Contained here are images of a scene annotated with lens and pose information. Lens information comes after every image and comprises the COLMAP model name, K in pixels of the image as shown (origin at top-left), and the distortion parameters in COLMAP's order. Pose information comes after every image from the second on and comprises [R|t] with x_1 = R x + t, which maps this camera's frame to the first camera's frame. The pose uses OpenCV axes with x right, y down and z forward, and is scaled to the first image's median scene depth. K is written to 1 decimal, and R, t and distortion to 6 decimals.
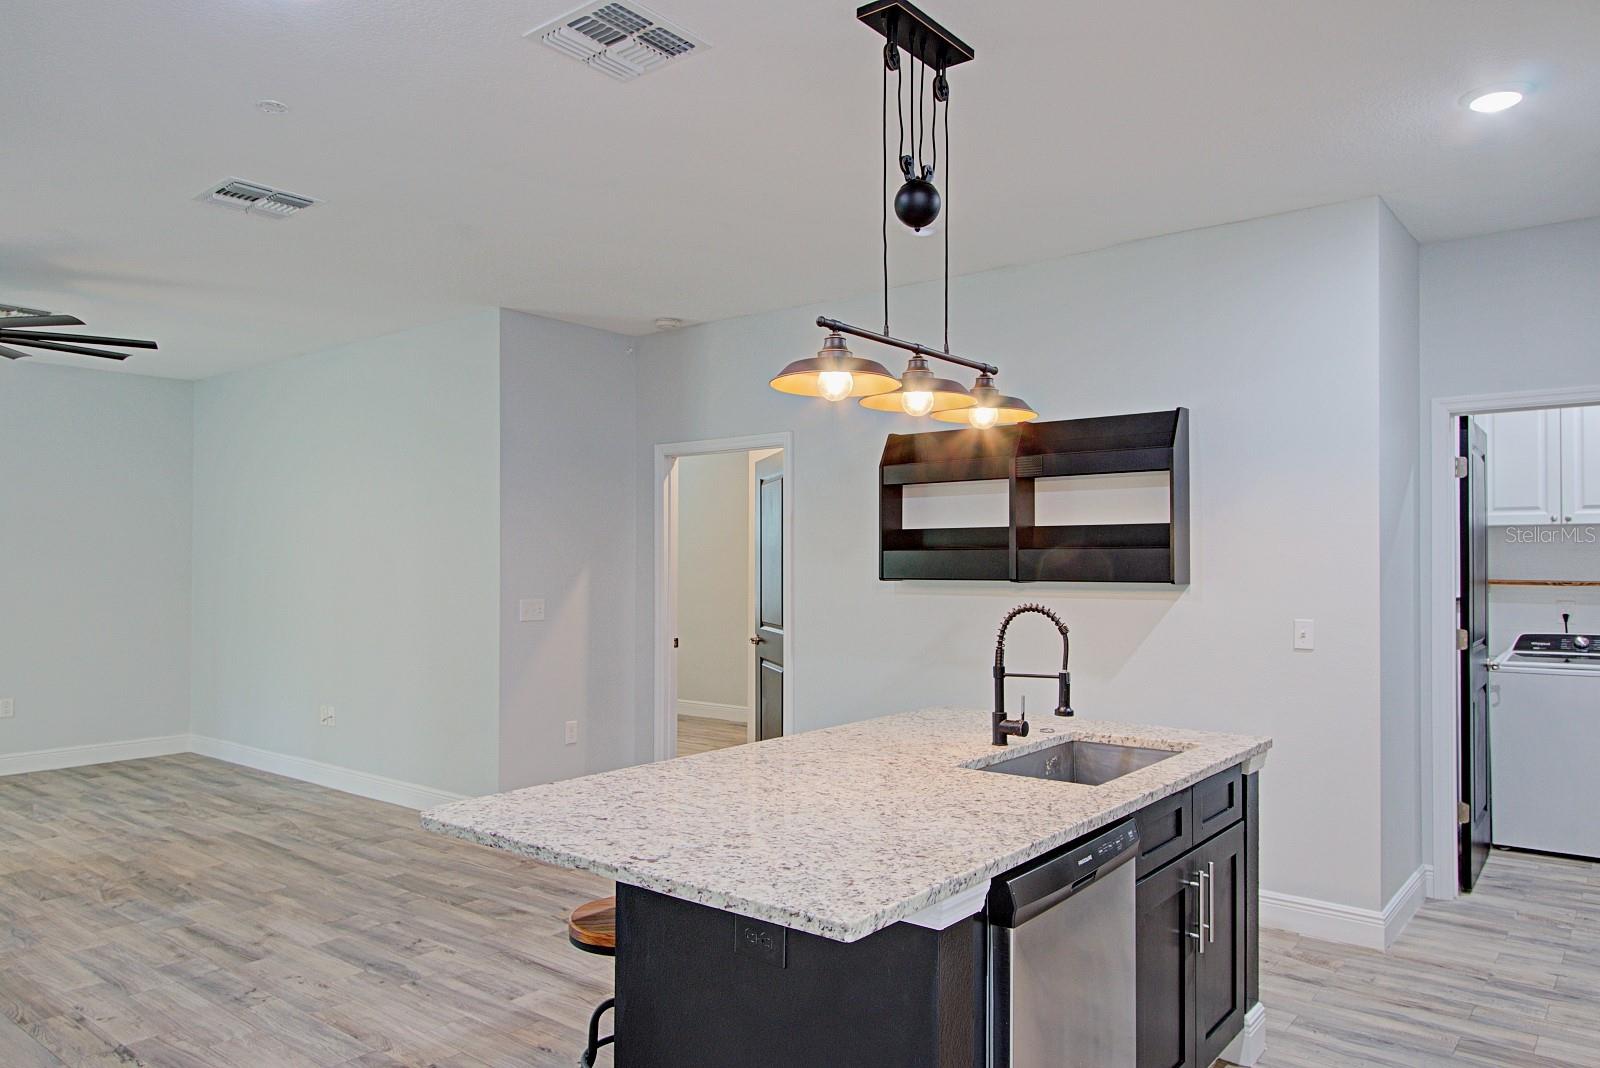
lens RADIAL K [[1083.0, 0, 799.6], [0, 1083.0, 544.0], [0, 0, 1]] dist [0.008049, -0.008840]
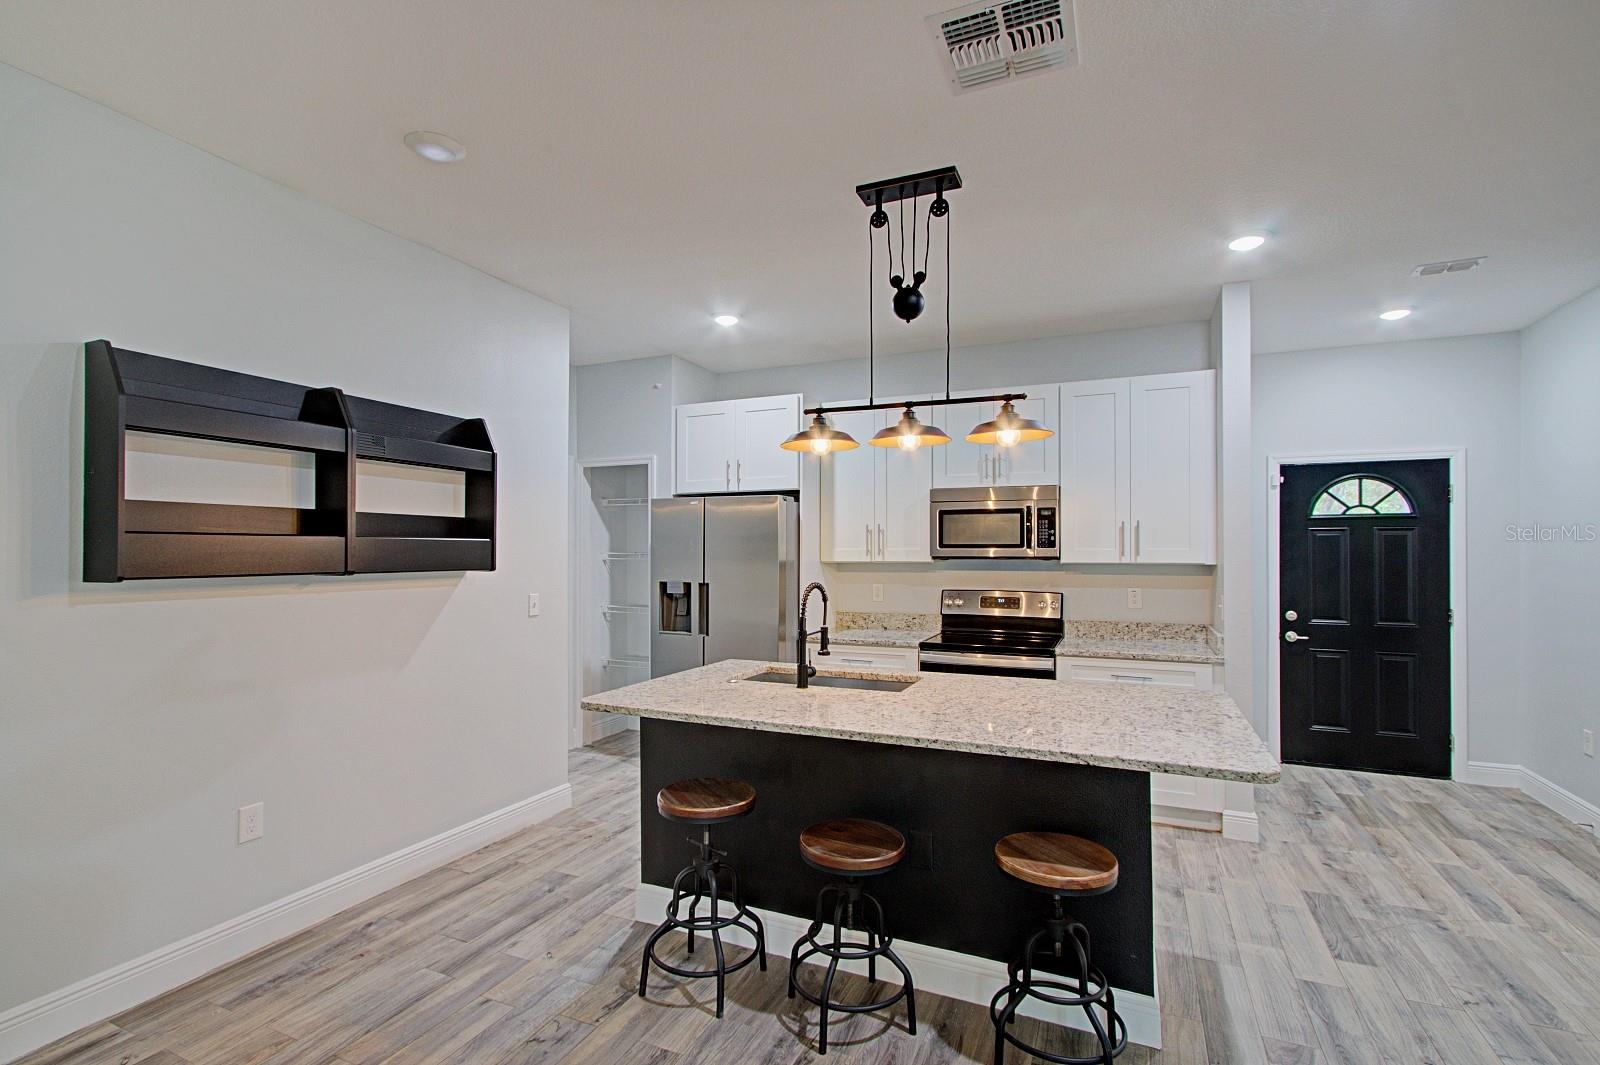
lens RADIAL K [[752.8, 0, 800.9], [0, 752.8, 544.5], [0, 0, 1]] dist [0.001356, 0.005784]
pose [[-0.262836, 0.008071, 0.964807, -0.549160], [-0.018454, 0.999740, -0.013391, 0.014255], [-0.964664, -0.021324, -0.262619, 0.942030]]
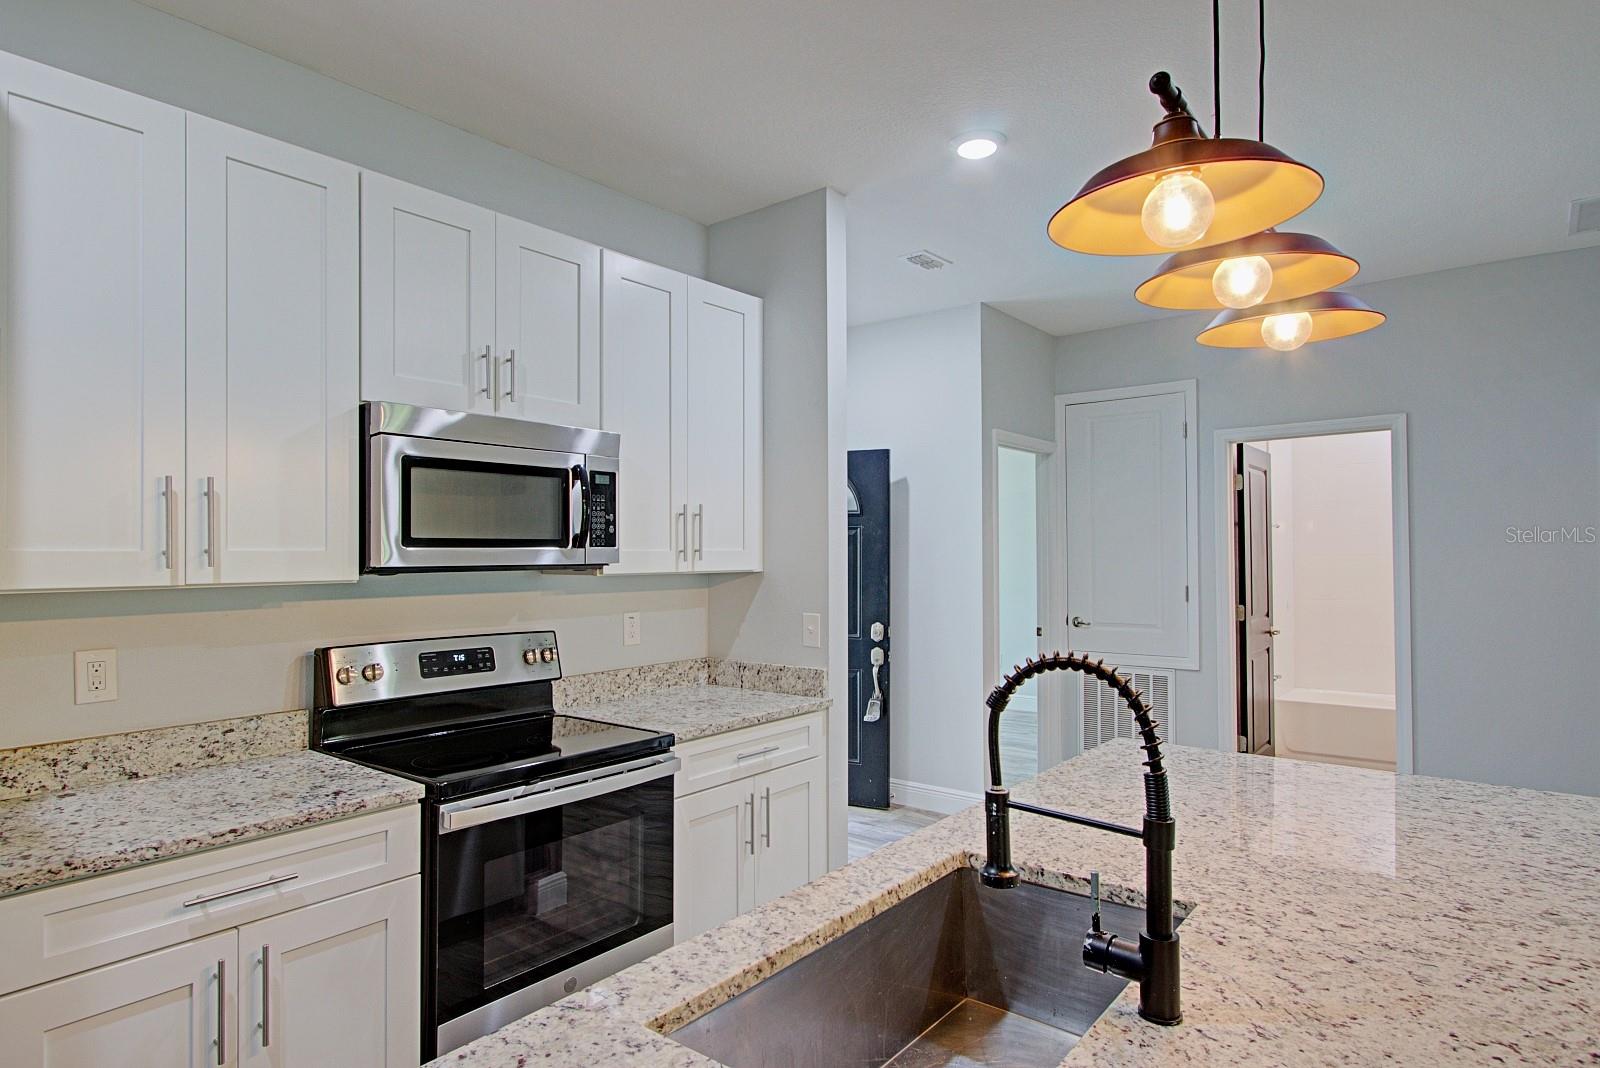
lens RADIAL K [[897.0, 0, 800.8], [0, 897.0, 547.7], [0, 0, 1]] dist [0.005794, 0.003665]
pose [[-0.999980, 0.006239, 0.000412, 0.231941], [0.006226, 0.999639, -0.026127, 0.017393], [-0.000575, -0.026124, -0.999659, 1.001689]]
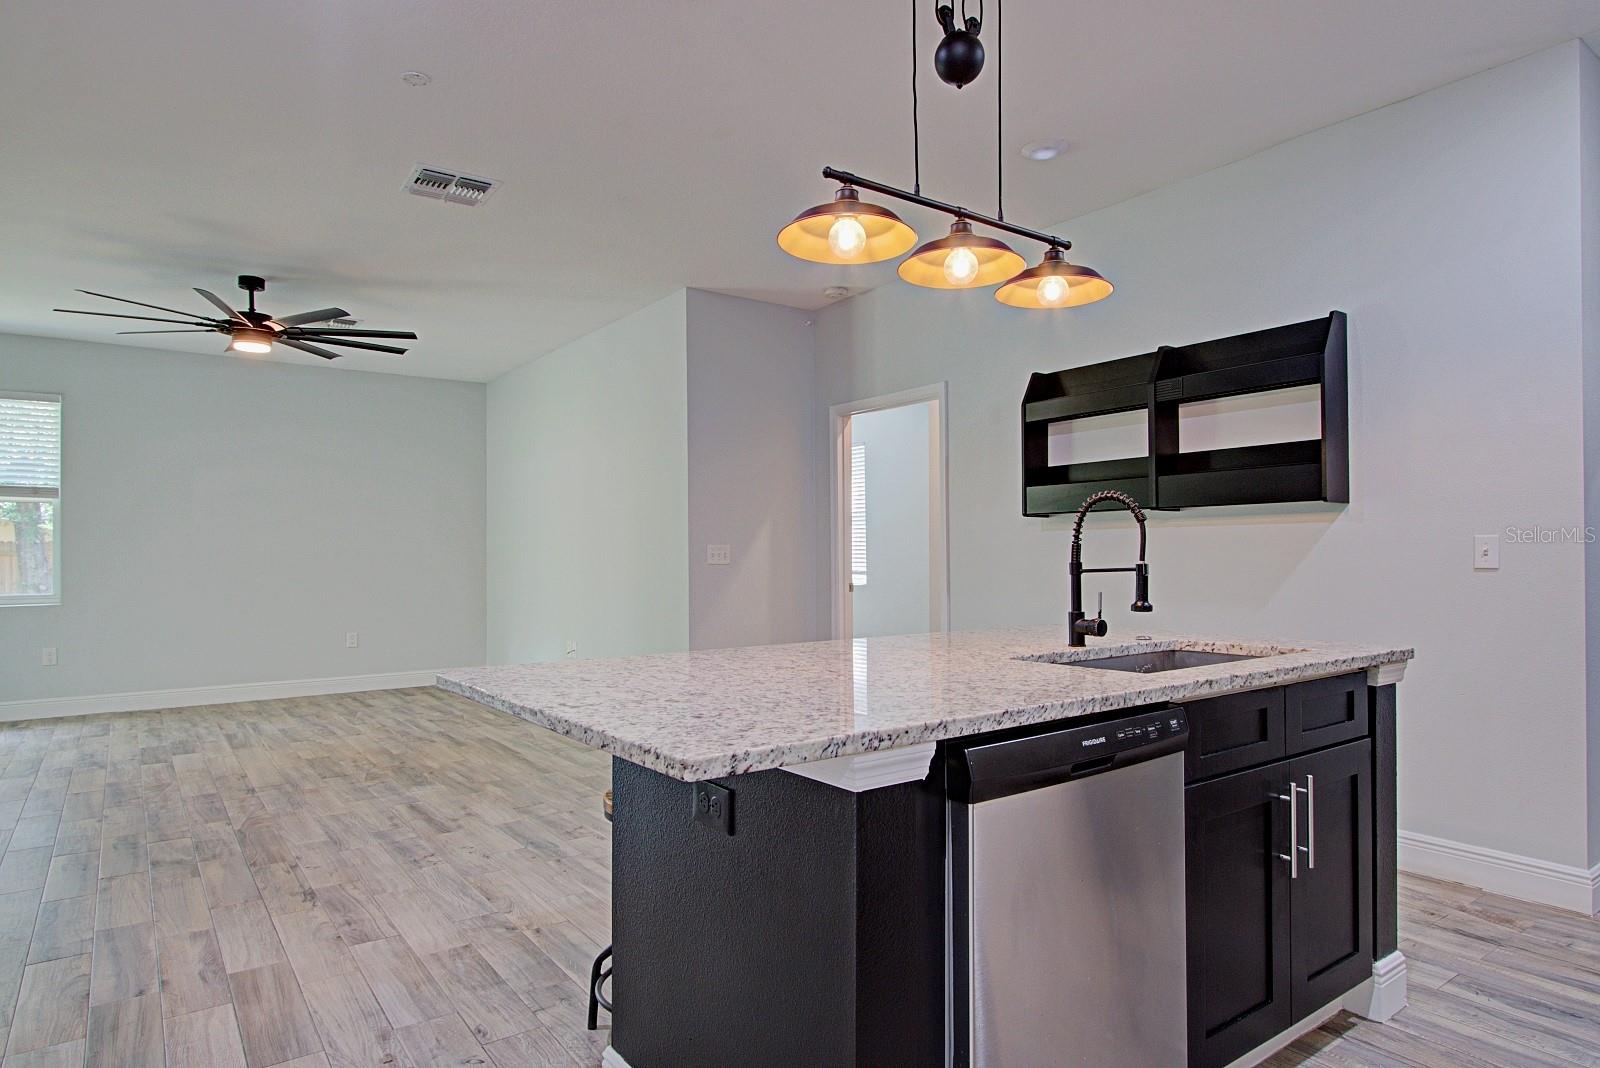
lens RADIAL K [[928.1, 0, 798.8], [0, 928.1, 546.7], [0, 0, 1]] dist [0.003538, 0.000856]
pose [[0.966330, -0.009127, -0.257144, 0.119751], [0.011193, 0.999916, 0.006574, 0.068801], [0.257062, -0.009231, 0.966351, 0.124423]]
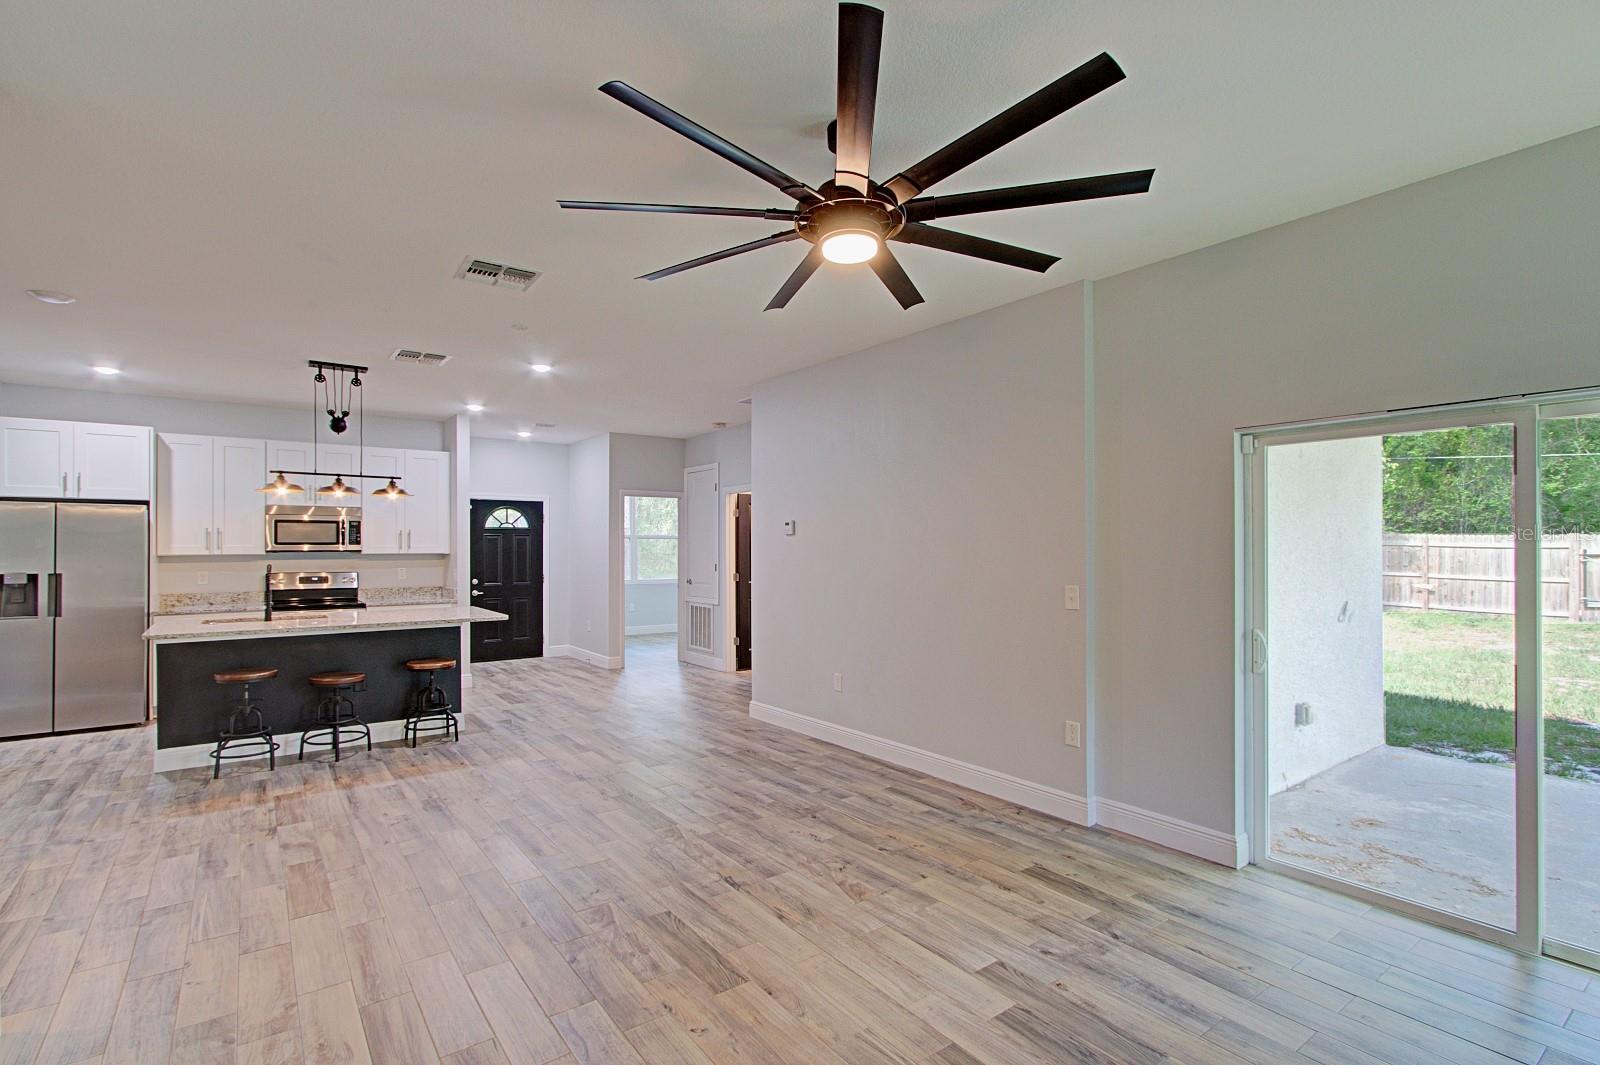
lens RADIAL K [[752.8, 0, 800.9], [0, 752.8, 544.5], [0, 0, 1]] dist [0.001356, 0.005784]
pose [[-0.968329, 0.000793, 0.249676, -1.081118], [-0.004238, 0.999799, -0.019612, 0.027964], [-0.249641, -0.020049, -0.968131, 1.788427]]
